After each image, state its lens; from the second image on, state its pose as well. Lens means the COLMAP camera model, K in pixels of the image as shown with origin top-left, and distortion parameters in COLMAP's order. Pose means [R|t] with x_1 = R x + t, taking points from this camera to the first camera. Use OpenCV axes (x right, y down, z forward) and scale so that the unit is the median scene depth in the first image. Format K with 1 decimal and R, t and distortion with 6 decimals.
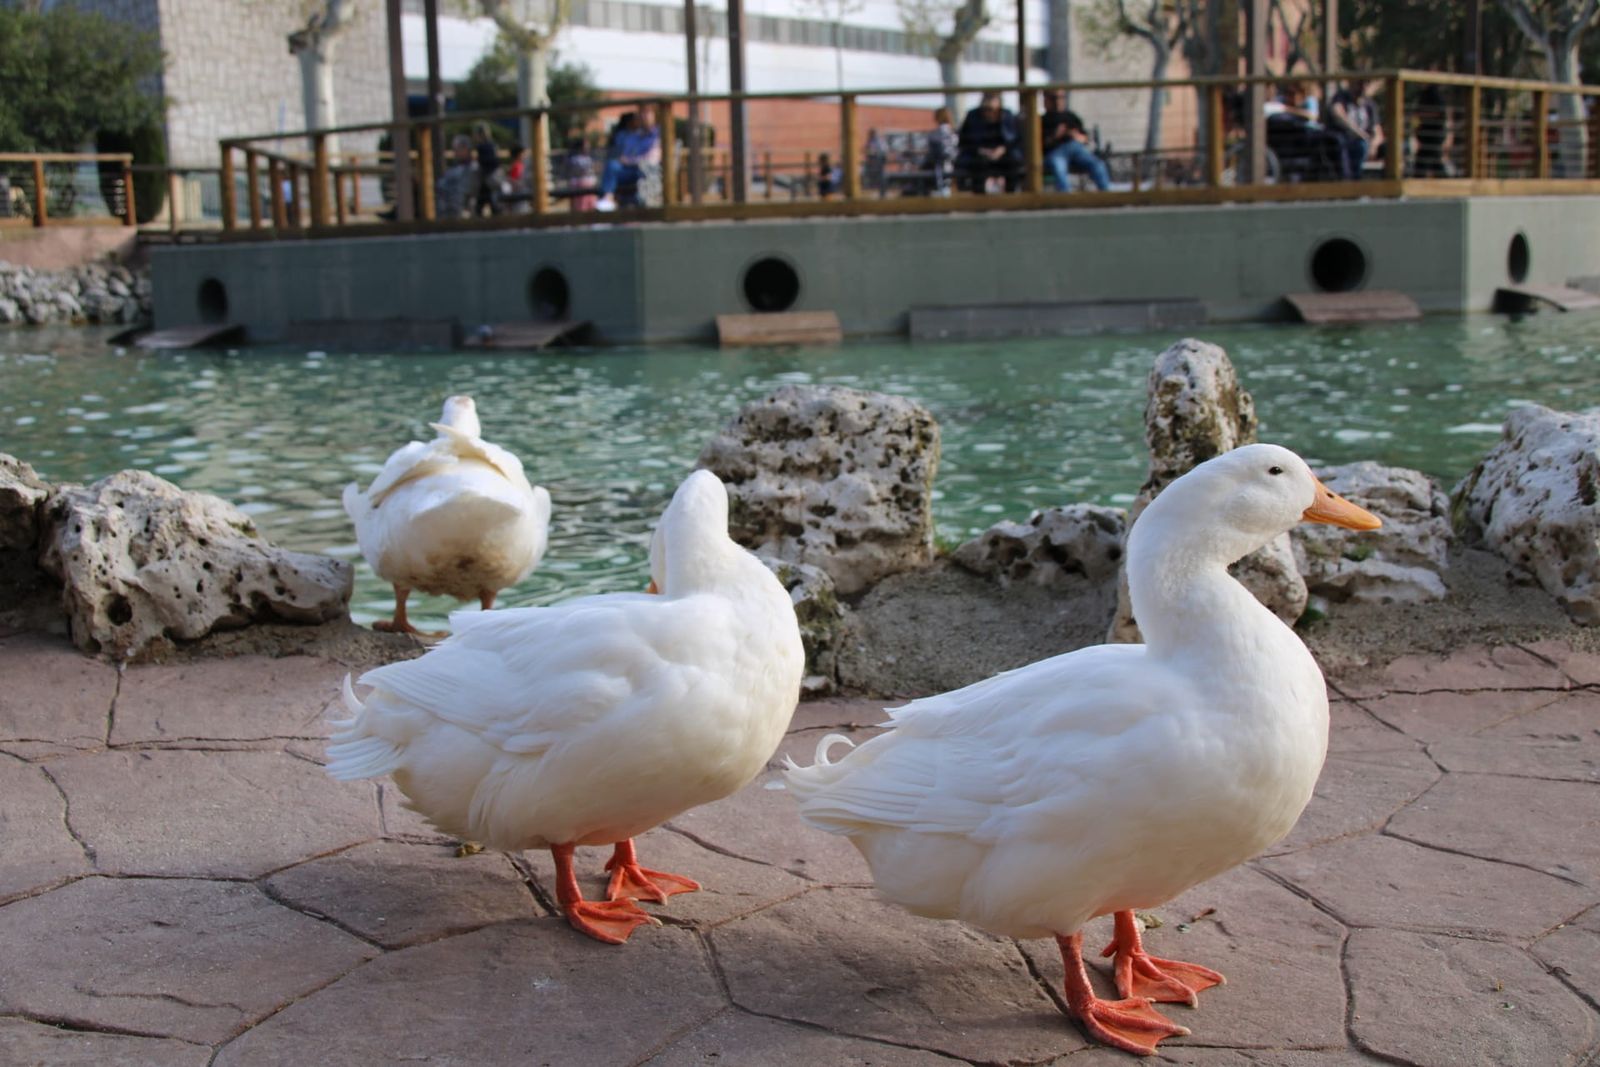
lens RADIAL K [[2245.8, 0, 800.0], [0, 2245.8, 533.5], [0, 0, 1]] dist [-0.017760, 0.343165]
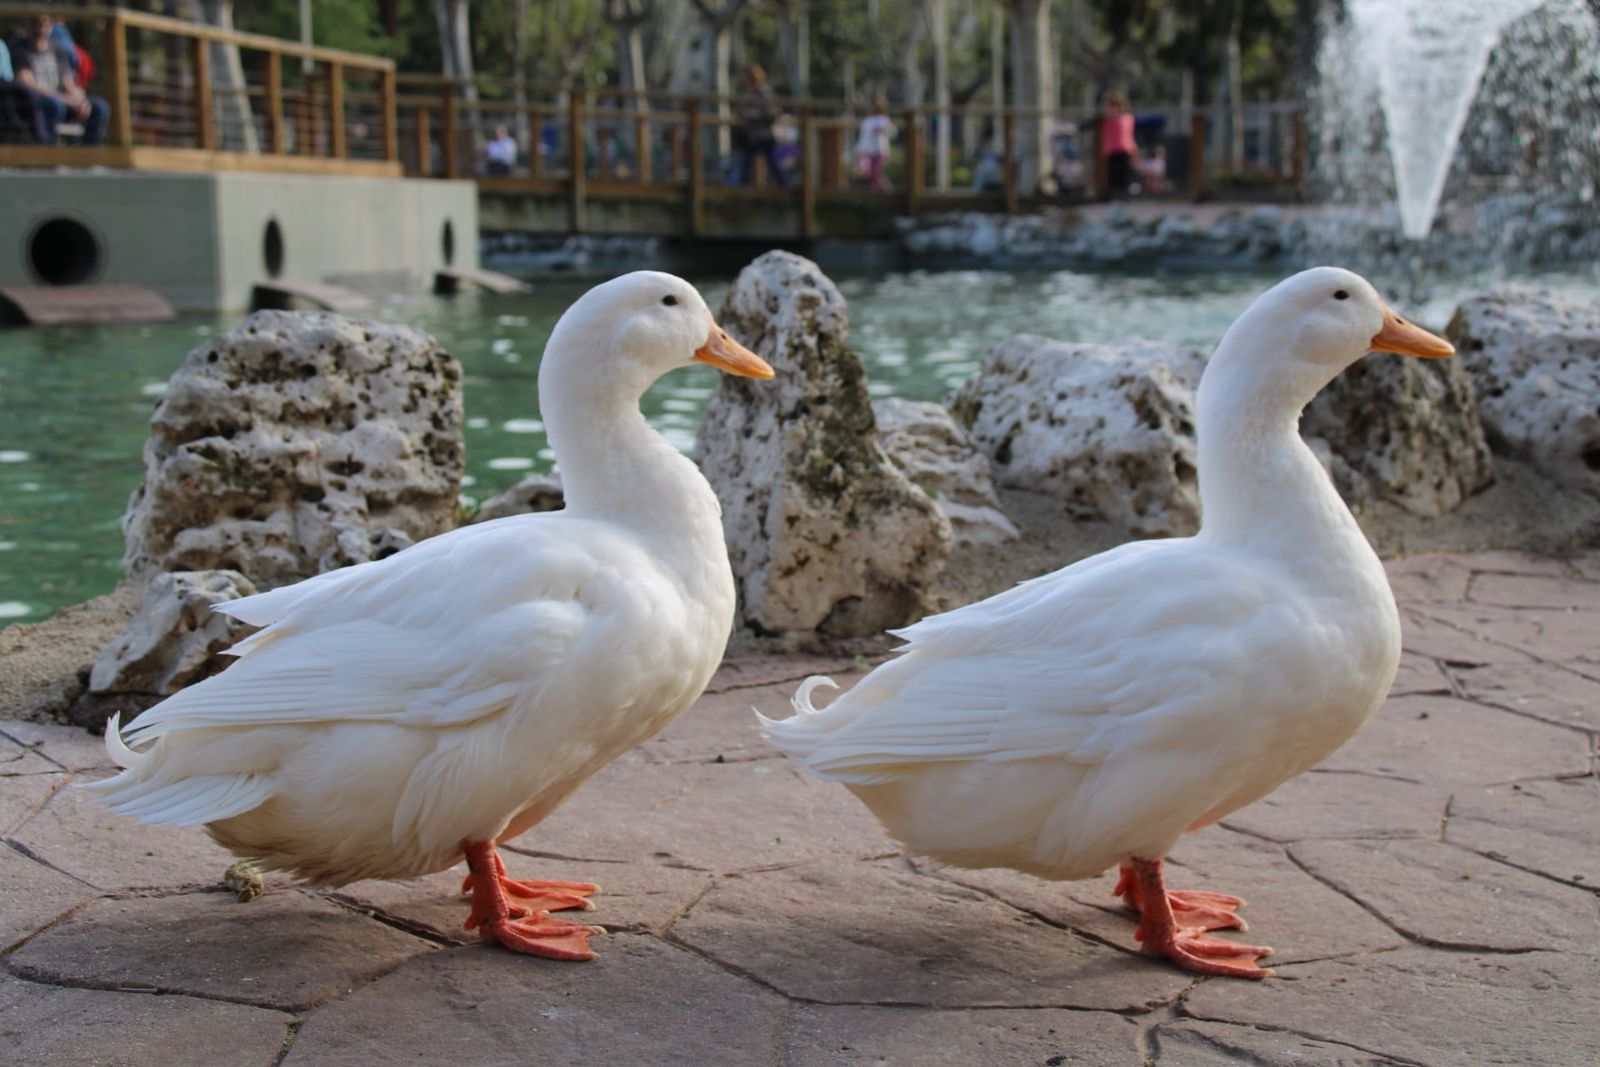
lens RADIAL K [[2833.1, 0, 800.0], [0, 2833.1, 533.5], [0, 0, 1]] dist [0.107786, 0.463338]
pose [[0.836187, -0.042090, 0.546827, -0.402745], [0.059246, 0.998148, -0.013767, 0.036028], [-0.545235, 0.043909, 0.837133, 0.078327]]
